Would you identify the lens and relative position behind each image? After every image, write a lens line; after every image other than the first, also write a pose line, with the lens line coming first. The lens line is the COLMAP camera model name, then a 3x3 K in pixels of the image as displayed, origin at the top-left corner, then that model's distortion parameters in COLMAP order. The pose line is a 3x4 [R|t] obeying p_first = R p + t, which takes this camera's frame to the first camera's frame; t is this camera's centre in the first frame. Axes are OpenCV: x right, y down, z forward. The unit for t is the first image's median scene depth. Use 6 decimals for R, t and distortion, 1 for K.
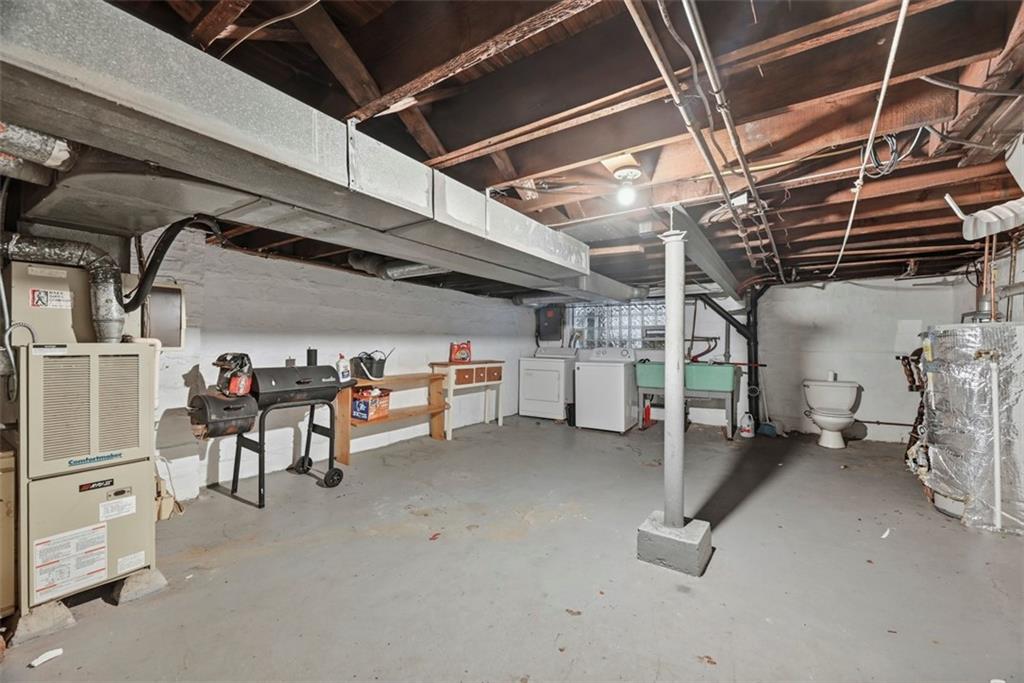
lens RADIAL K [[405.3, 0, 512.8], [0, 405.3, 344.4], [0, 0, 1]] dist [-0.000303, 0.000195]
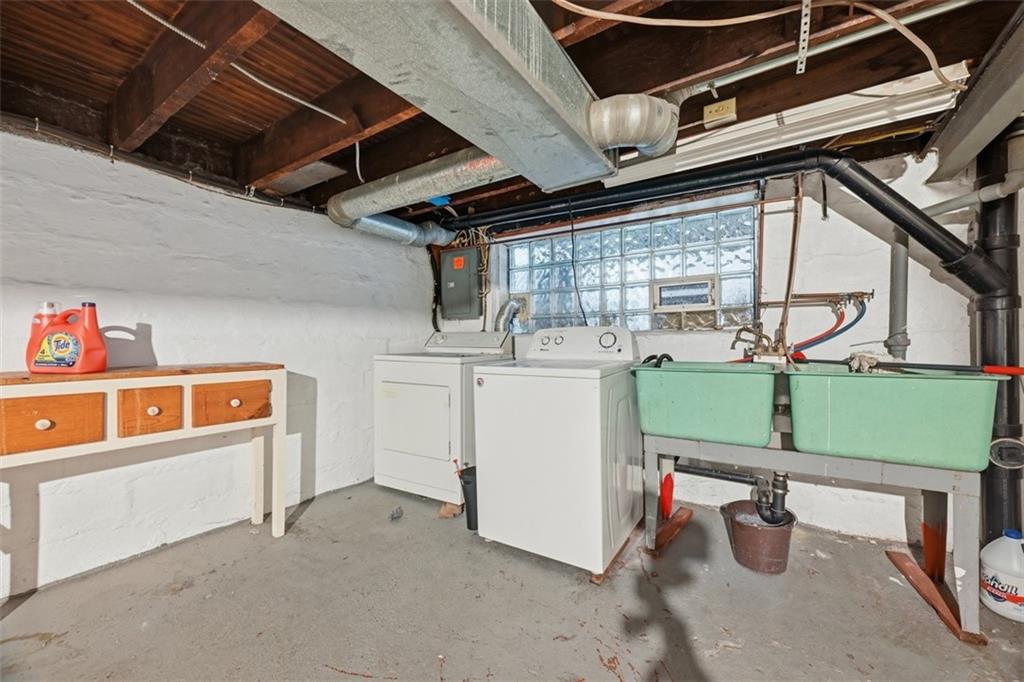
lens RADIAL K [[405.3, 0, 510.5], [0, 405.3, 342.1], [0, 0, 1]] dist [-0.000303, 0.000195]
pose [[0.999832, -0.011240, -0.014470, 0.191995], [0.011343, 0.999911, 0.007042, 0.019763], [0.014389, -0.007205, 0.999871, 0.618660]]
